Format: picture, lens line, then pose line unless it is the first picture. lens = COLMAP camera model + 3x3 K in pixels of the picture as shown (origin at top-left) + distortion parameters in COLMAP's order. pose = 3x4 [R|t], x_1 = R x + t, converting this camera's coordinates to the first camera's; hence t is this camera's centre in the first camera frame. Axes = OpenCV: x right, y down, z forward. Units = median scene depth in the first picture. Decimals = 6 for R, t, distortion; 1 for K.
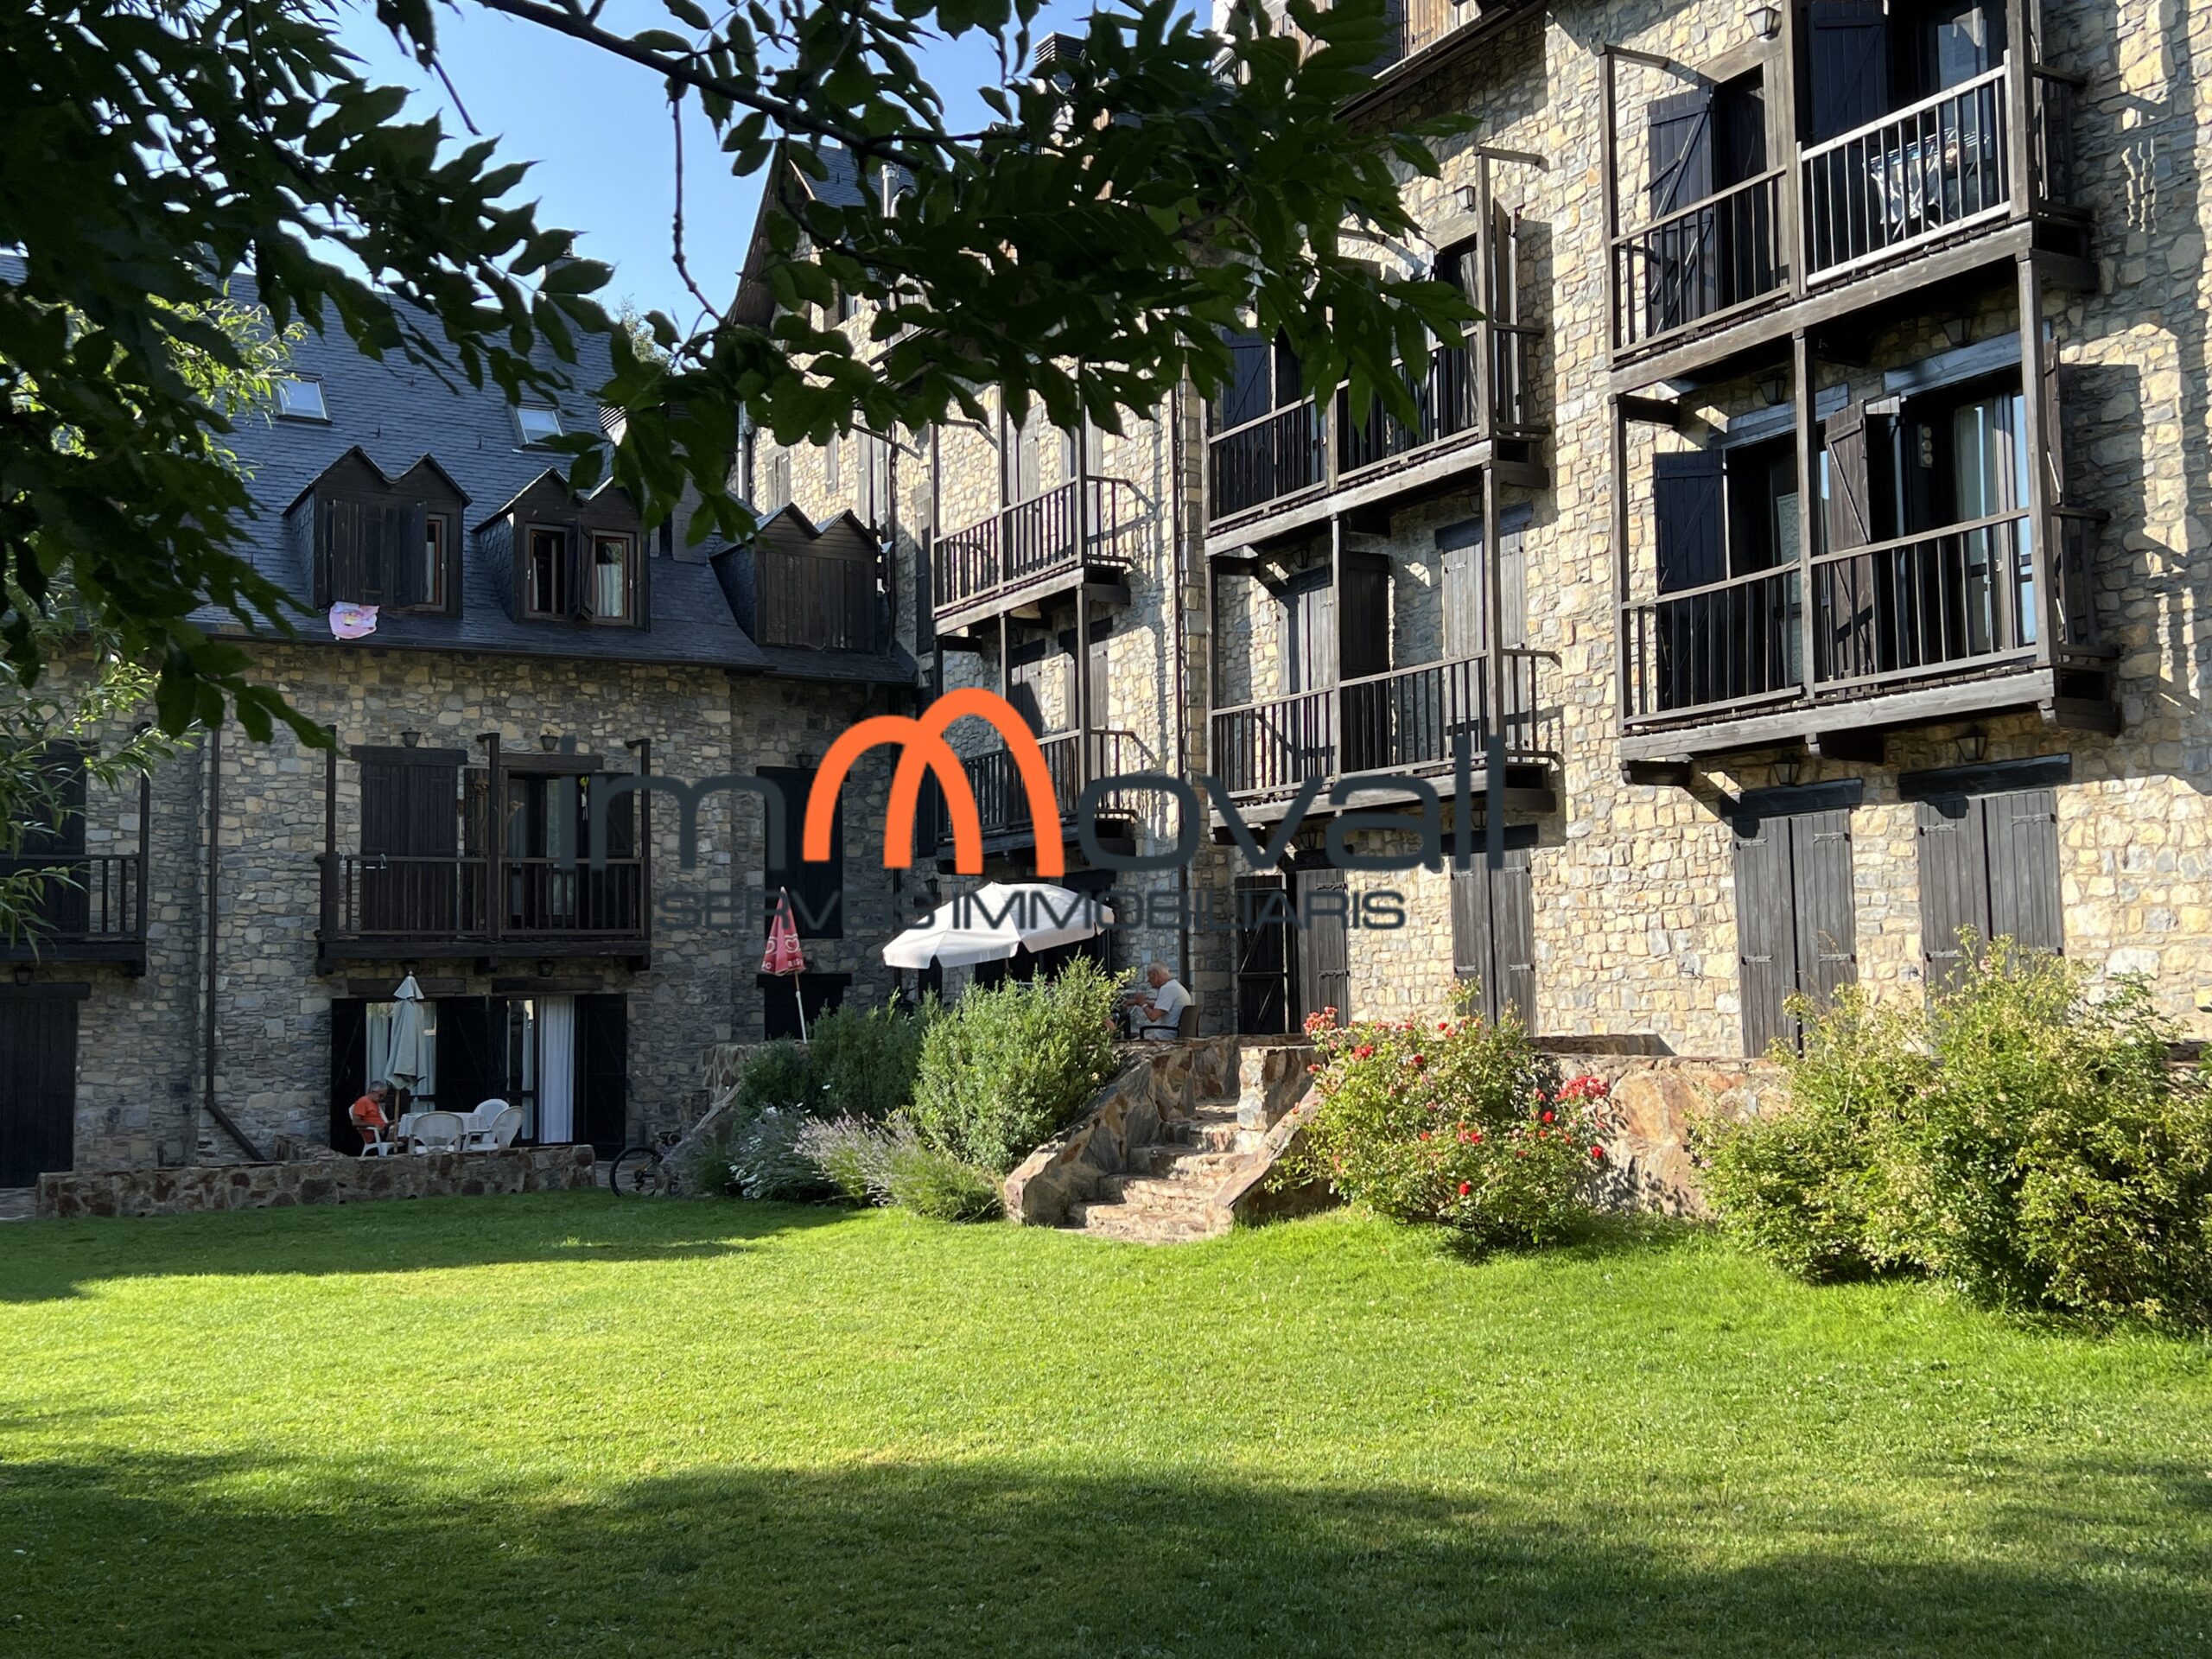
lens RADIAL K [[2300.6, 0, 1113.6], [0, 2300.6, 840.8], [0, 0, 1]] dist [0.010582, 0.000000]
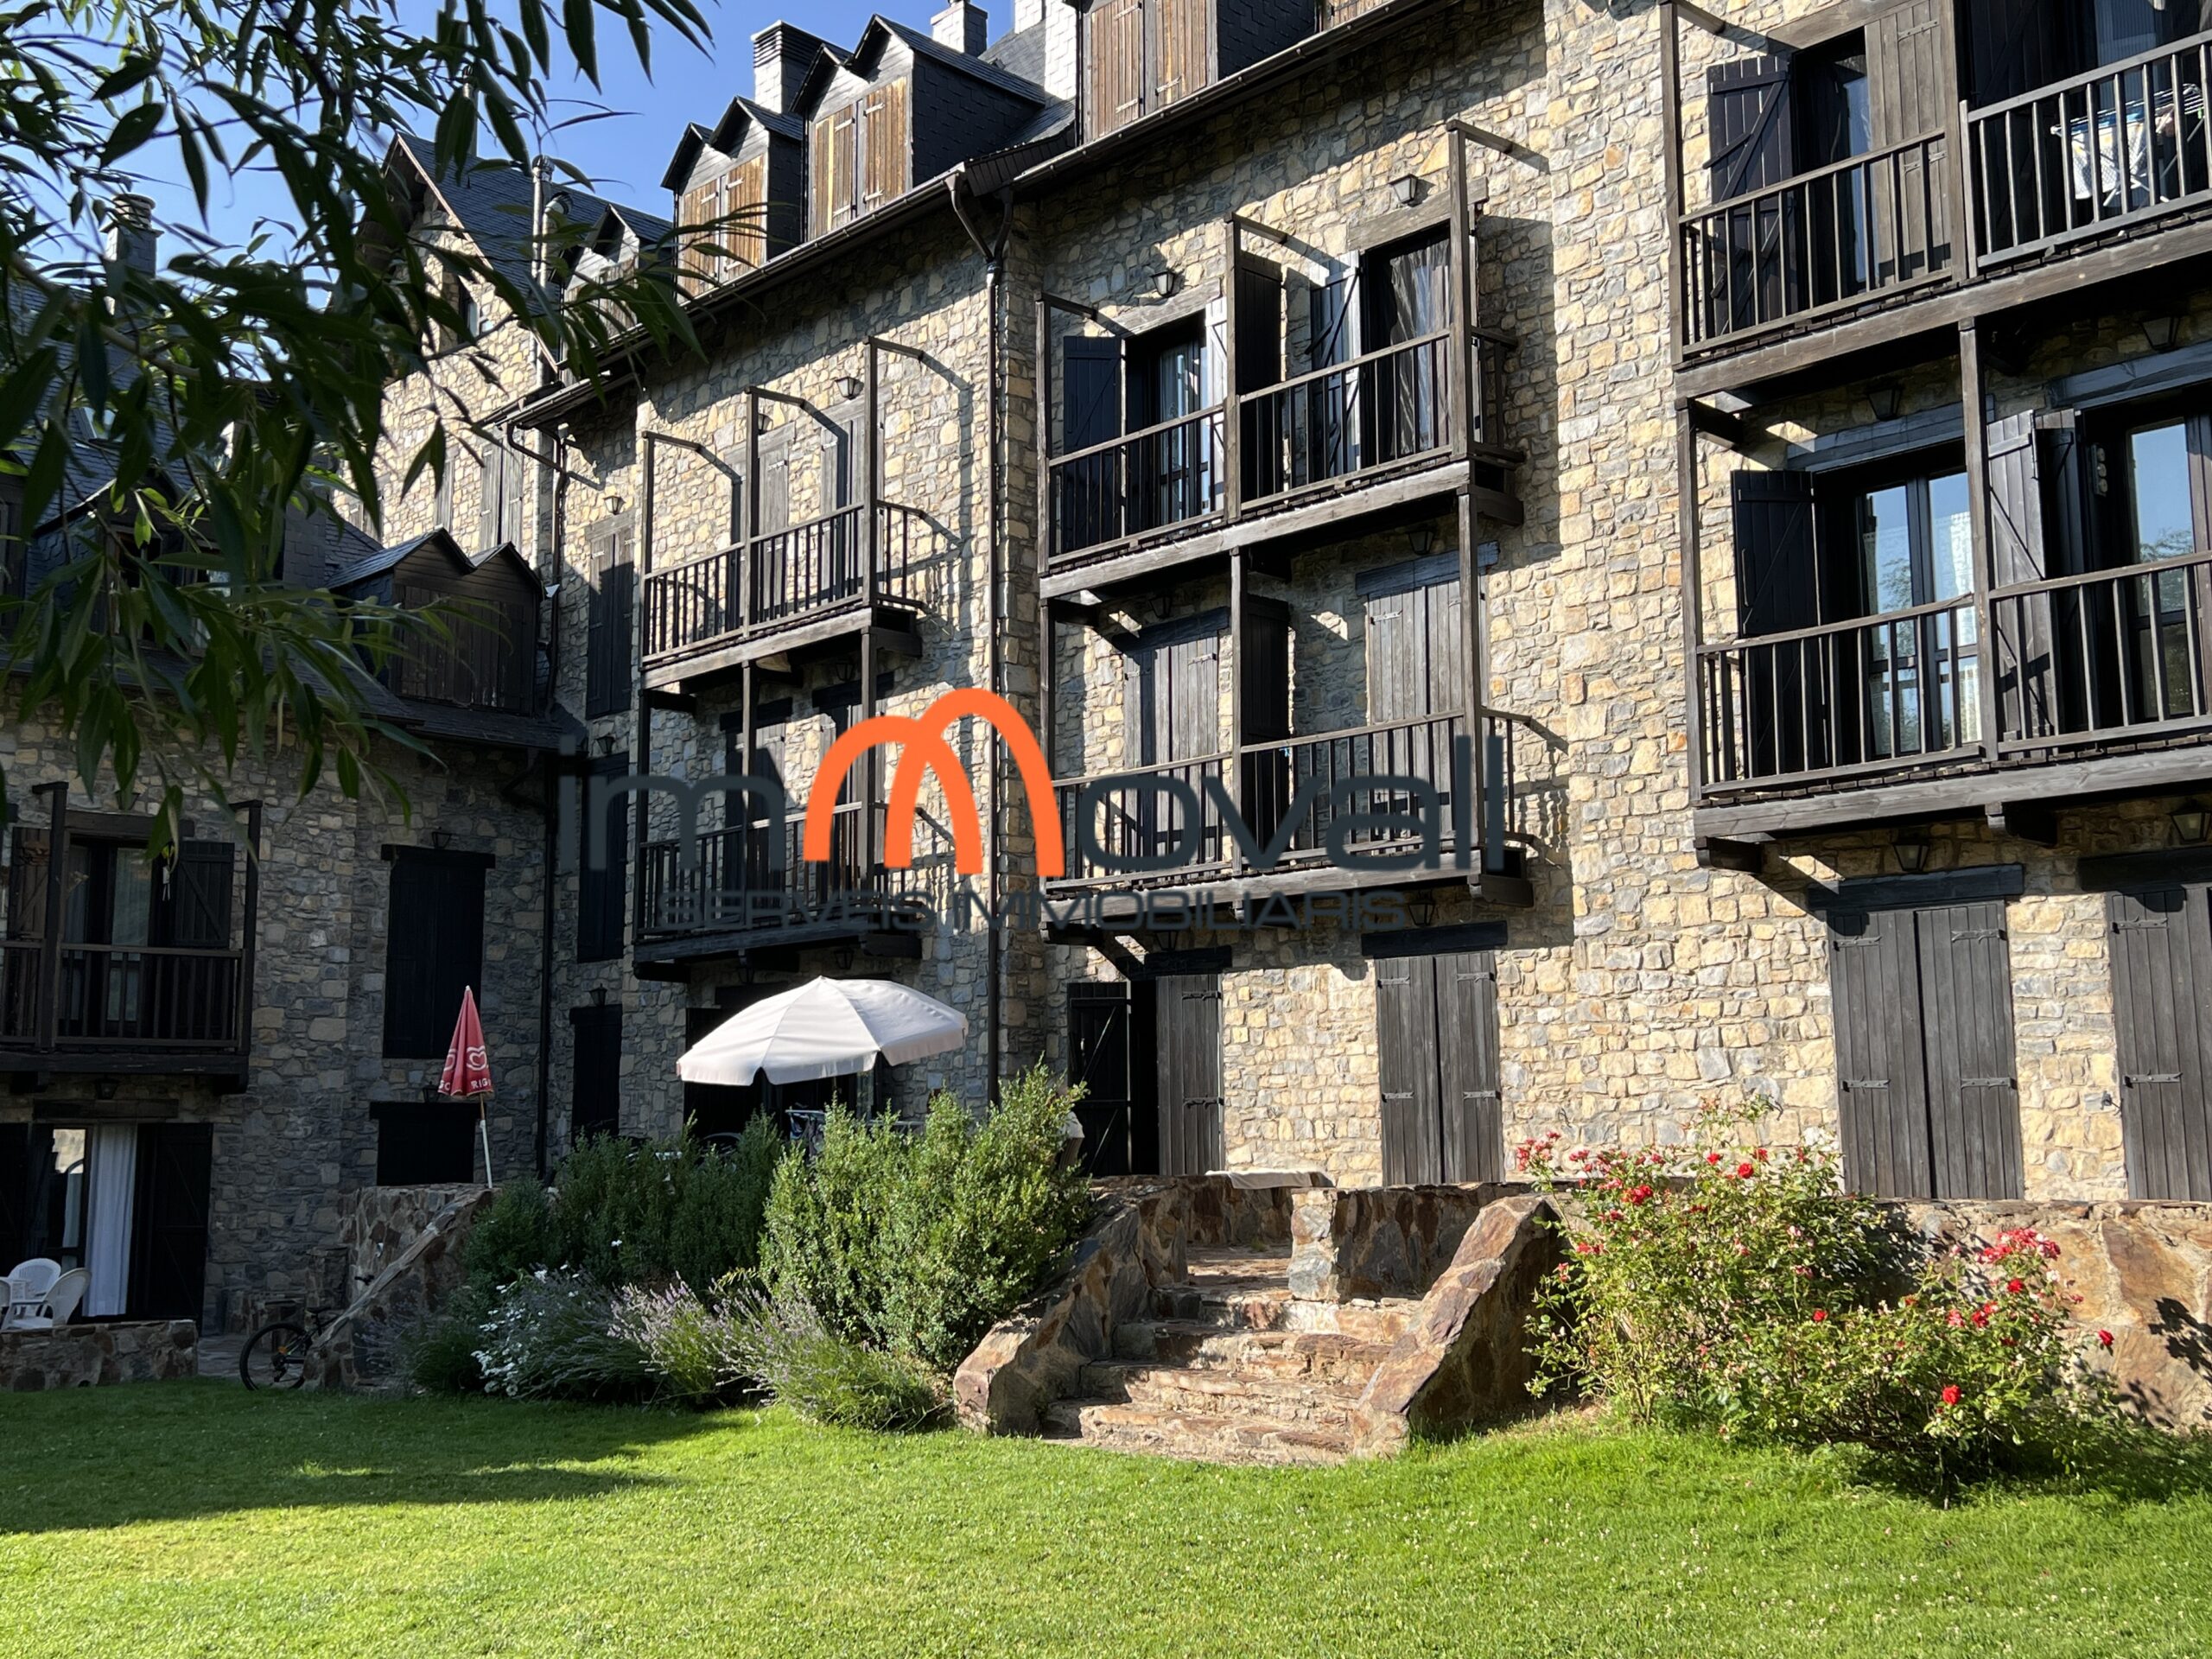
lens RADIAL K [[2300.6, 0, 1114.8], [0, 2300.6, 810.7], [0, 0, 1]] dist [0.010582, 0.000000]
pose [[0.969897, 0.044353, 0.239443, -0.155687], [-0.025445, 0.996349, -0.081489, 0.024427], [-0.242184, 0.072943, 0.967485, 0.230084]]
